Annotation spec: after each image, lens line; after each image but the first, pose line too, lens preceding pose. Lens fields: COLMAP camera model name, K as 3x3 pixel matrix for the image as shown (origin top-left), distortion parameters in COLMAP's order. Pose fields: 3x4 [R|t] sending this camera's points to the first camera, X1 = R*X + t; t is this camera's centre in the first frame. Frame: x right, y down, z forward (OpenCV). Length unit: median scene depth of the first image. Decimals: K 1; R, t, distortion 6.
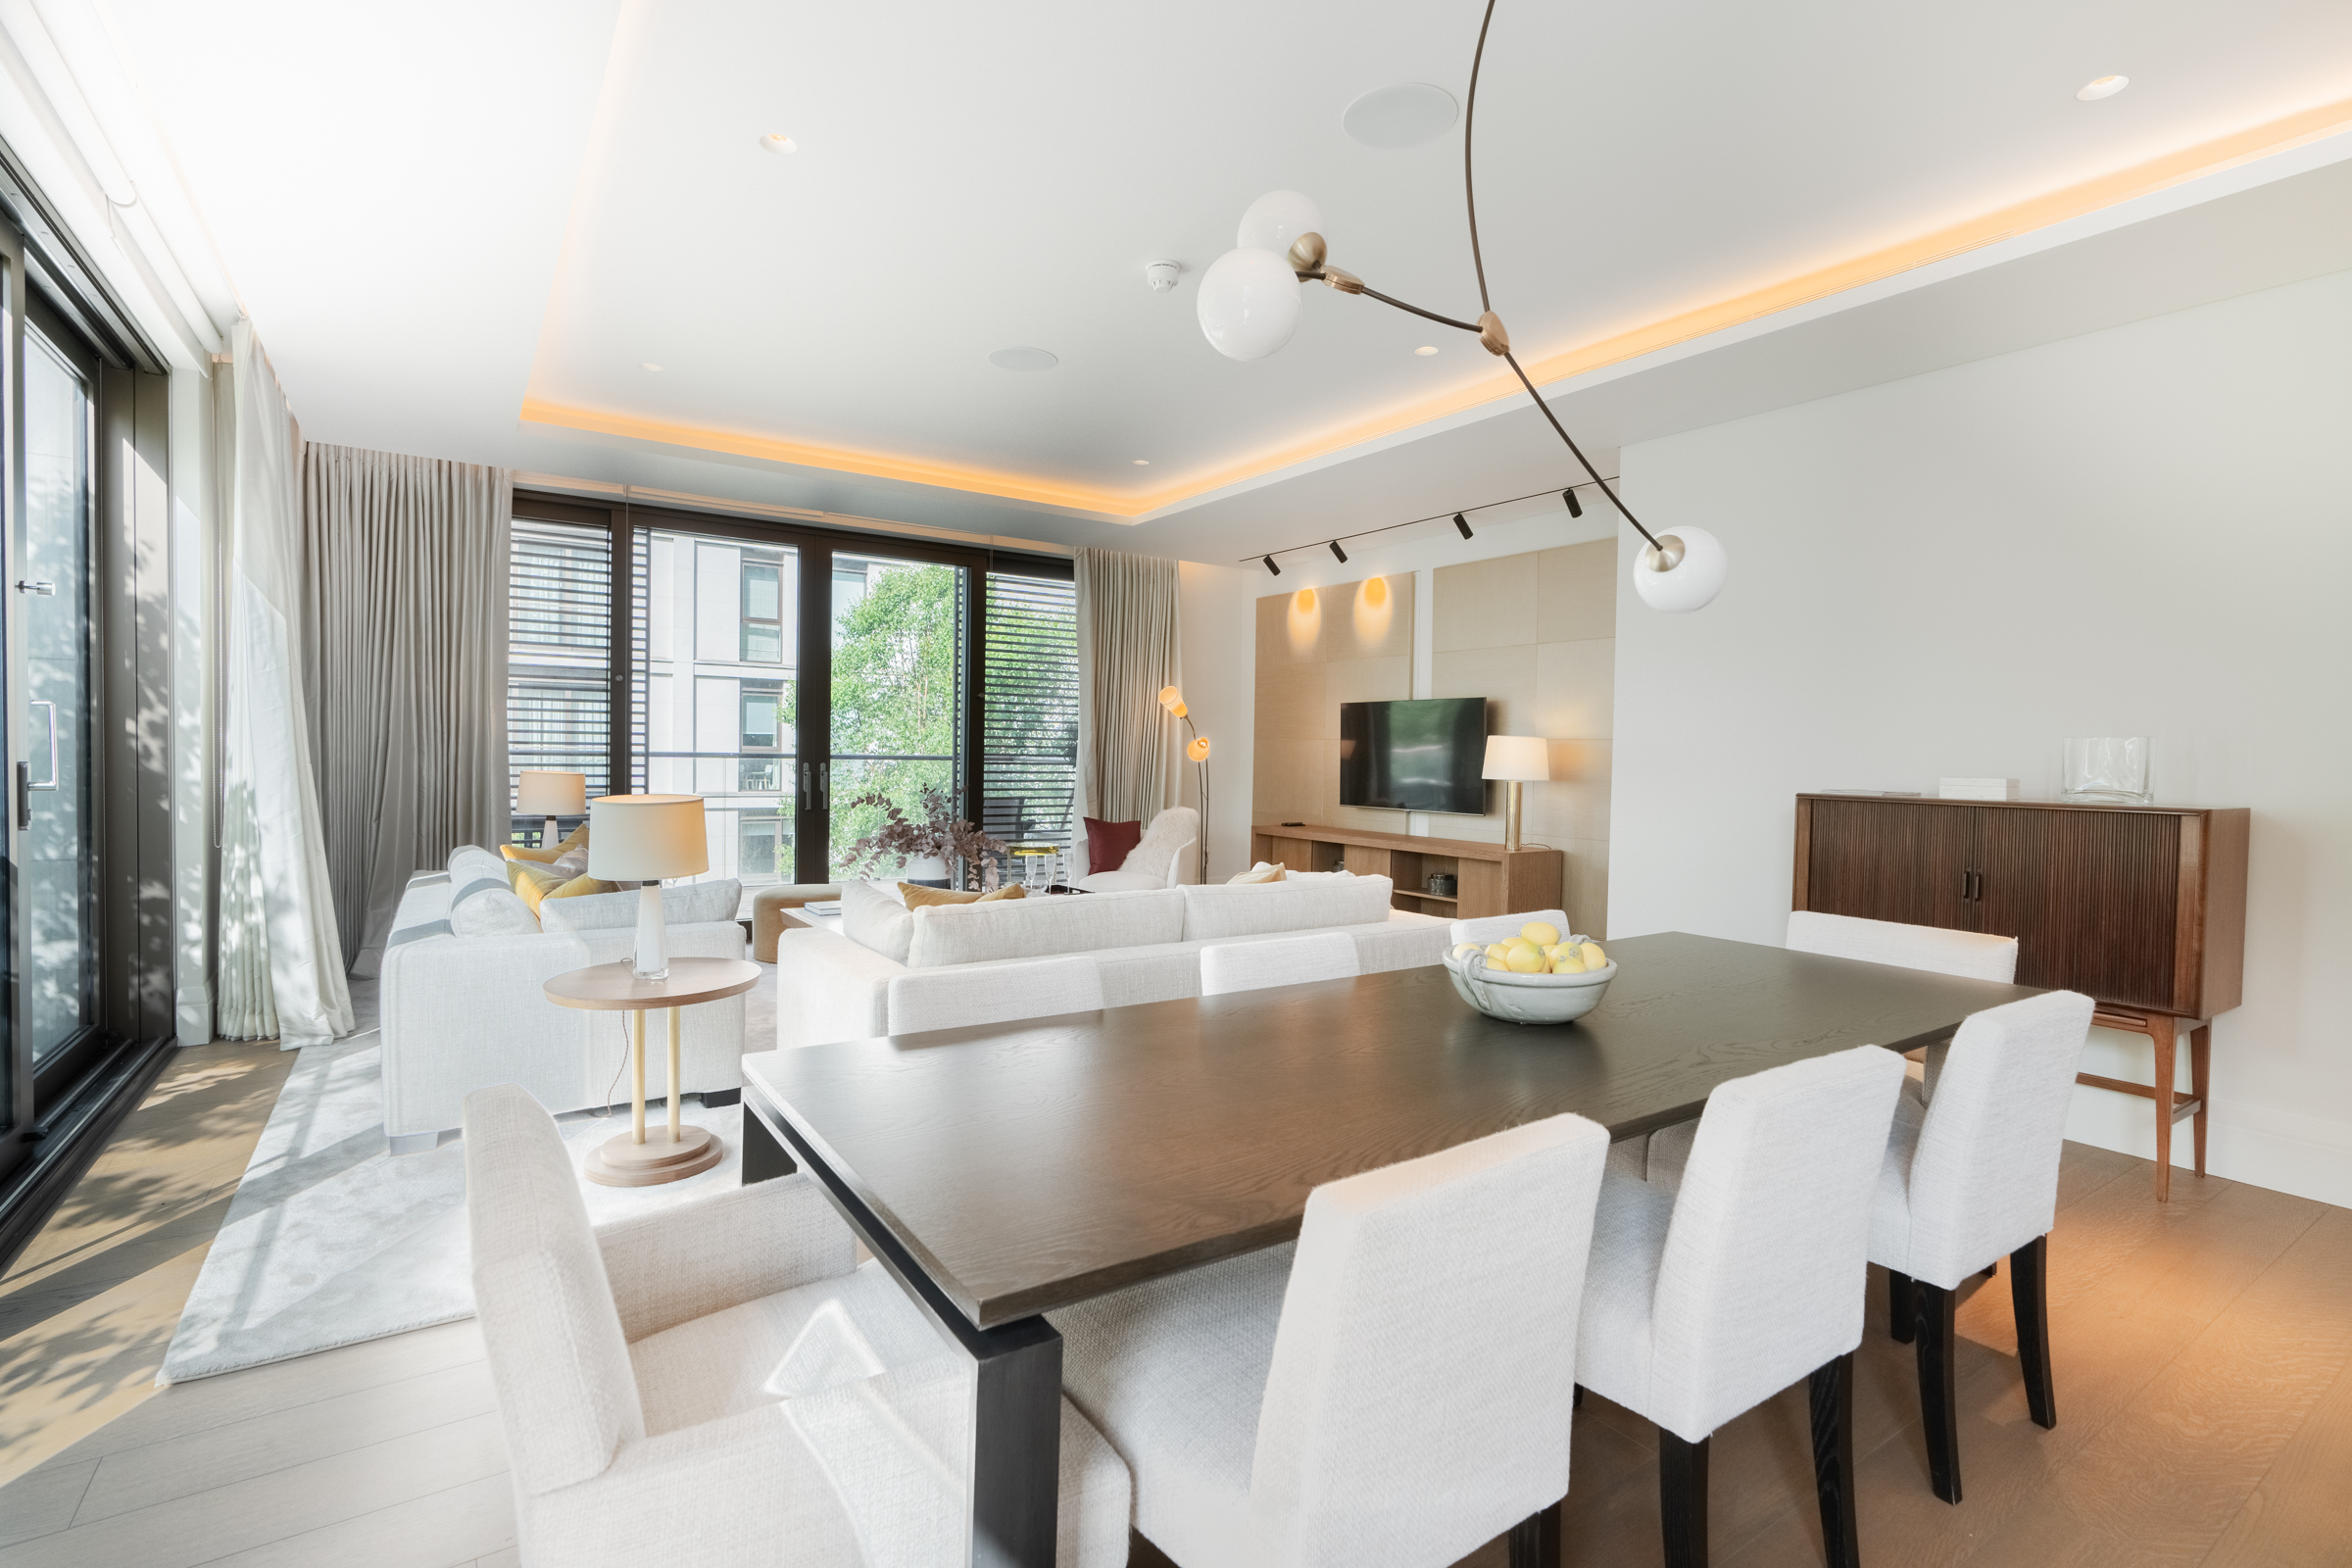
lens RADIAL K [[1074.9, 0, 1170.7], [0, 1074.9, 777.4], [0, 0, 1]] dist [-0.031159, 0.005090]
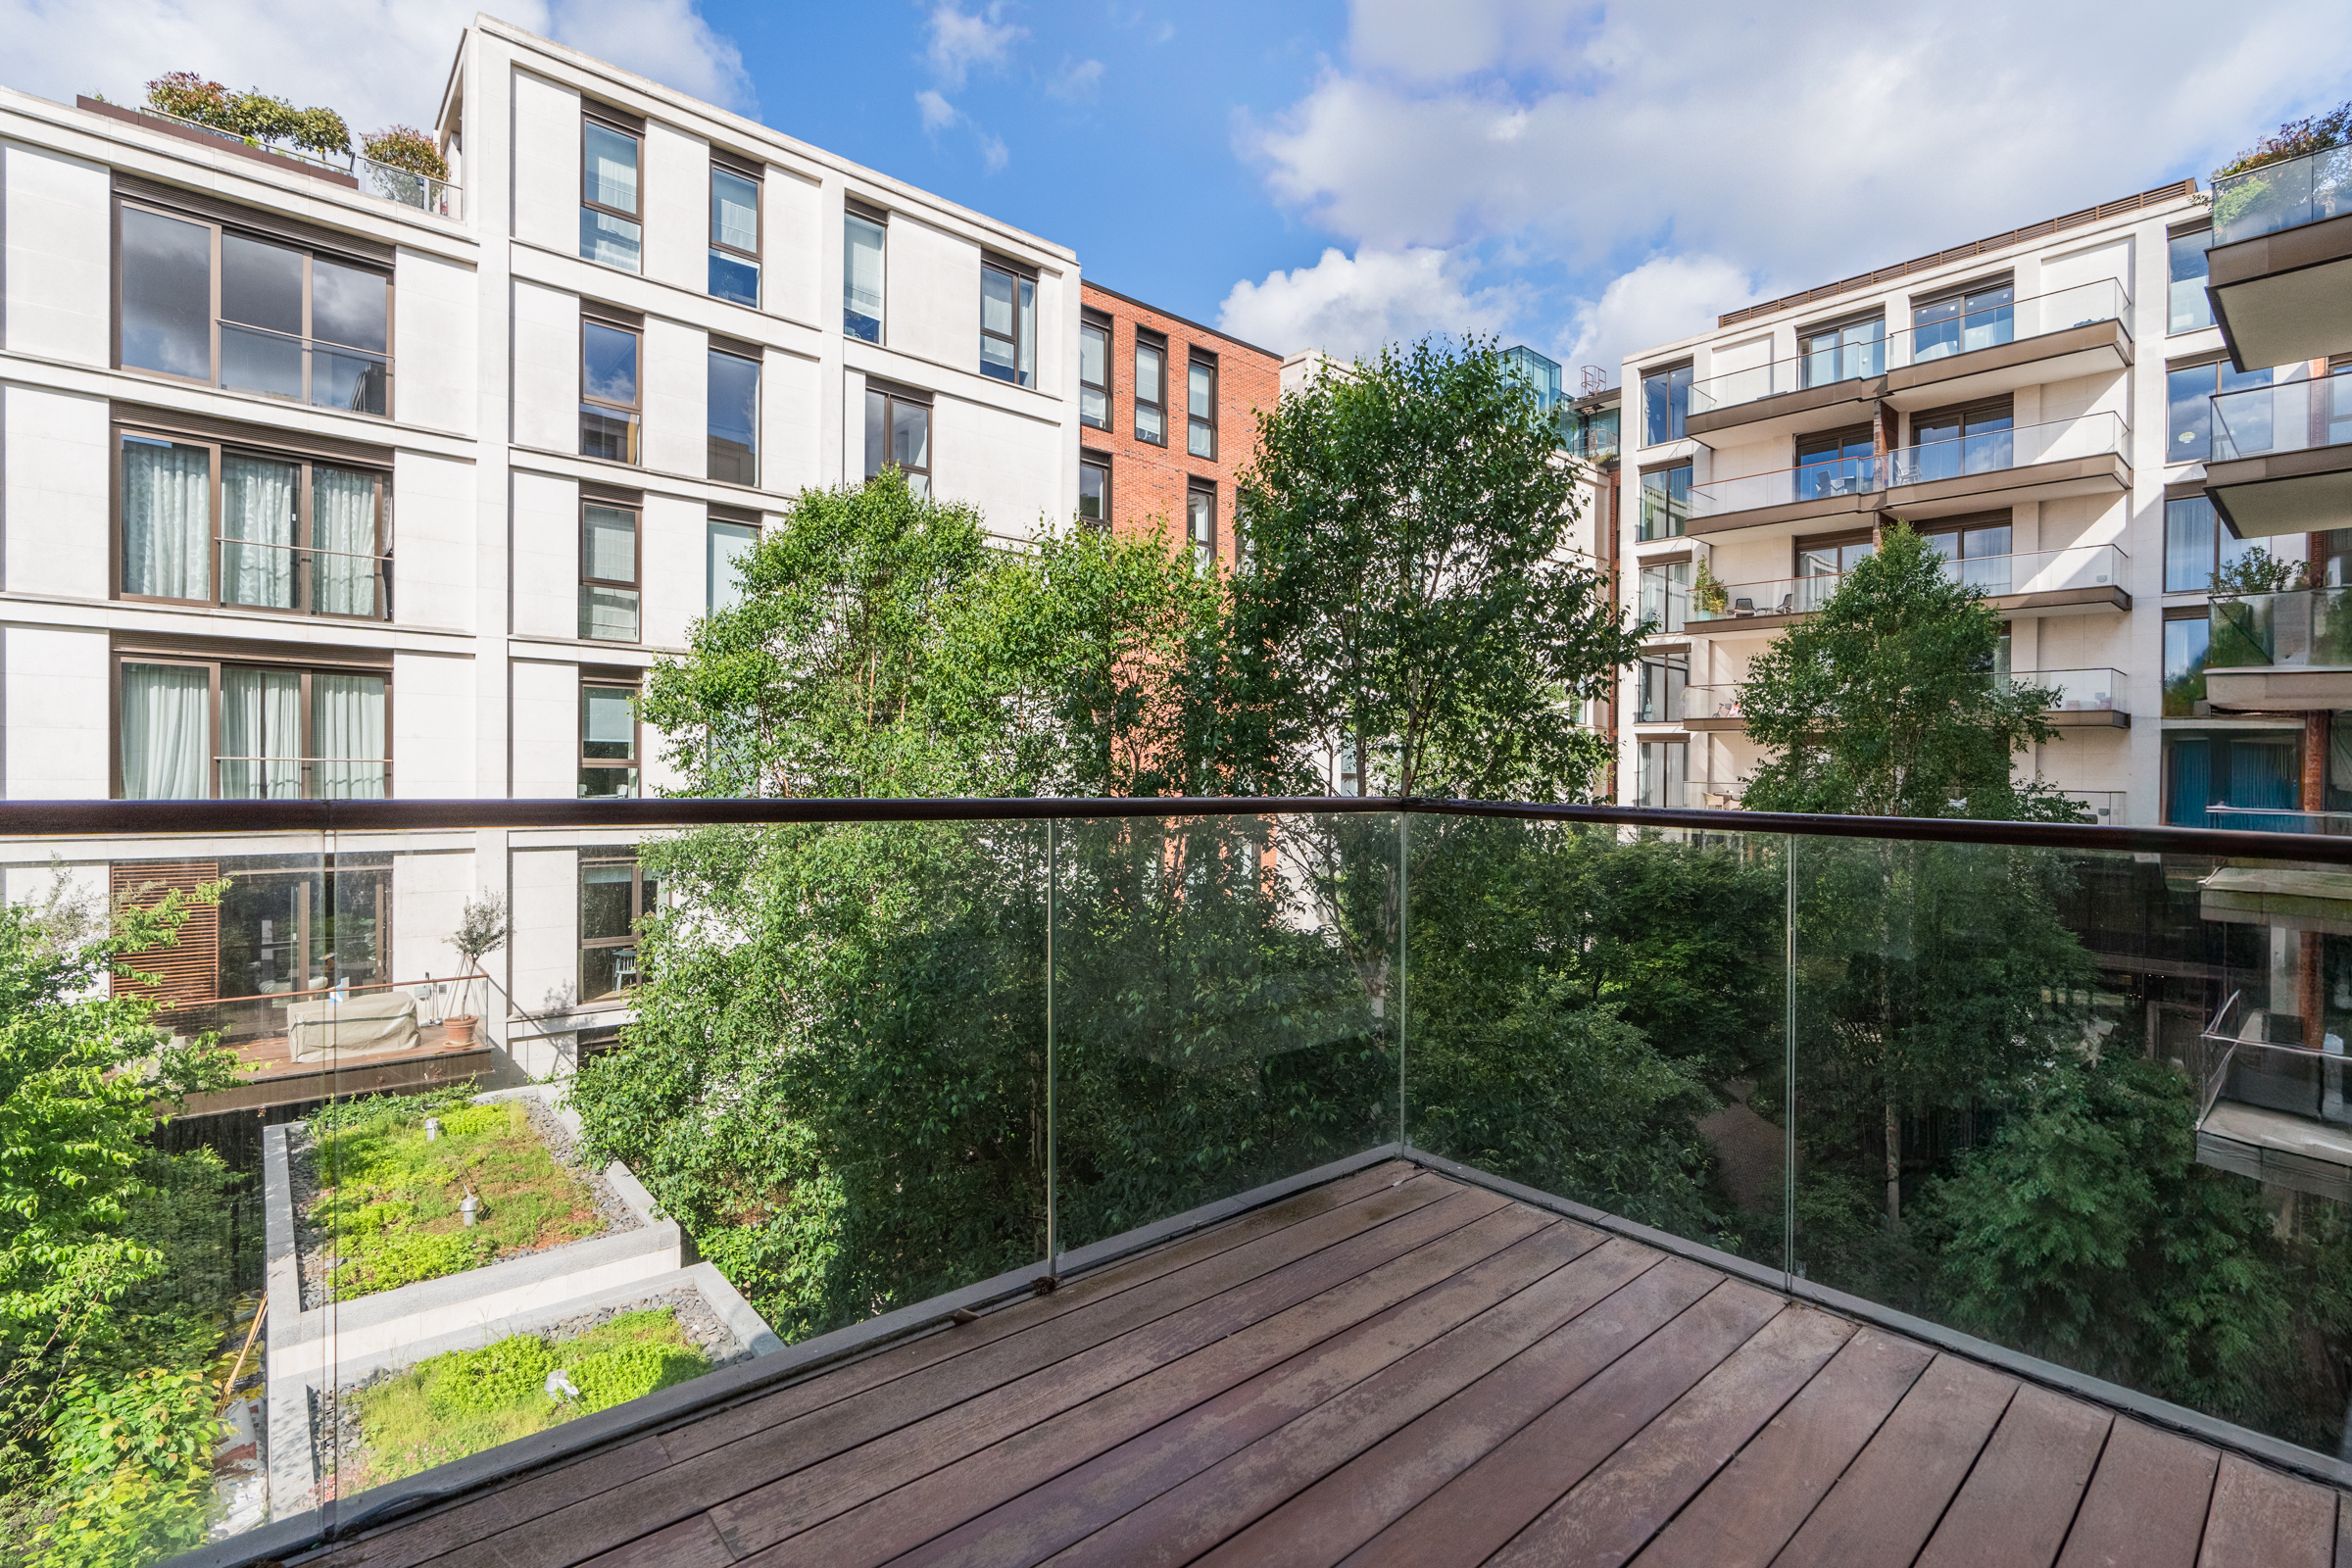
lens RADIAL K [[1074.9, 0, 1175.1], [0, 1074.9, 772.4], [0, 0, 1]] dist [-0.031159, 0.005090]
pose [[0.992781, -0.007241, 0.119726, -0.102115], [0.008659, 0.999898, -0.011336, -0.009296], [-0.119631, 0.012290, 0.992742, 0.269246]]
